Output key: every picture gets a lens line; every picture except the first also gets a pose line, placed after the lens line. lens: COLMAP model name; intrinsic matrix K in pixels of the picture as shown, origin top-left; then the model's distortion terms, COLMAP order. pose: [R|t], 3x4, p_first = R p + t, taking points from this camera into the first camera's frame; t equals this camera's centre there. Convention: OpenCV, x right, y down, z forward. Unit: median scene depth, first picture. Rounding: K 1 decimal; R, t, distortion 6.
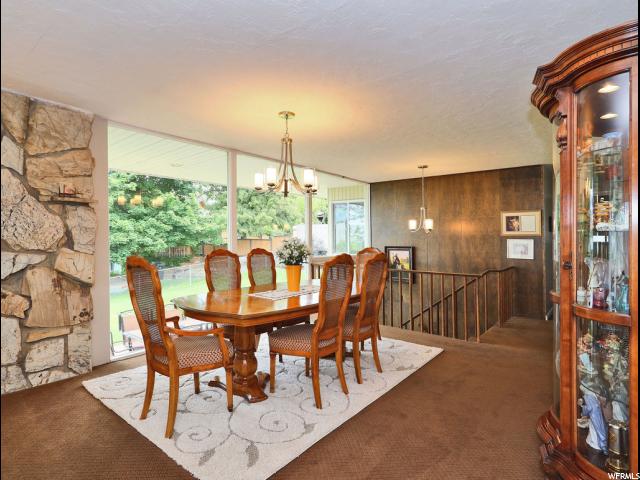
lens RADIAL K [[341.8, 0, 321.8], [0, 341.8, 228.5], [0, 0, 1]] dist [-0.001855, 0.000090]
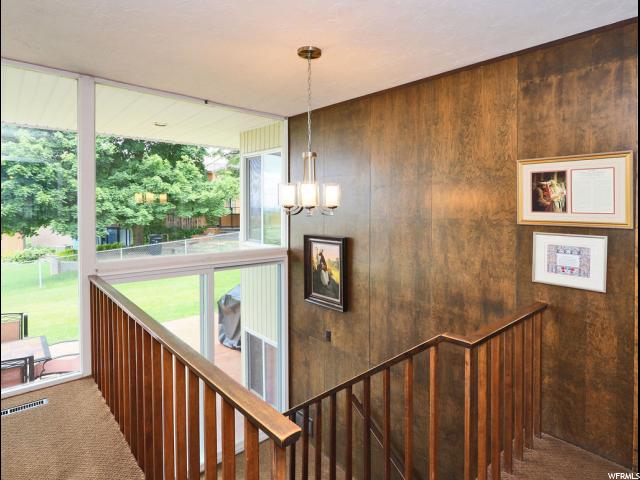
lens RADIAL K [[358.8, 0, 319.6], [0, 358.8, 209.7], [0, 0, 1]] dist [-0.006780, -0.001086]
pose [[0.985427, 0.004354, -0.170042, 0.338196], [0.002290, 0.999242, 0.038862, -0.009300], [0.170082, -0.038685, 0.984670, 0.509718]]
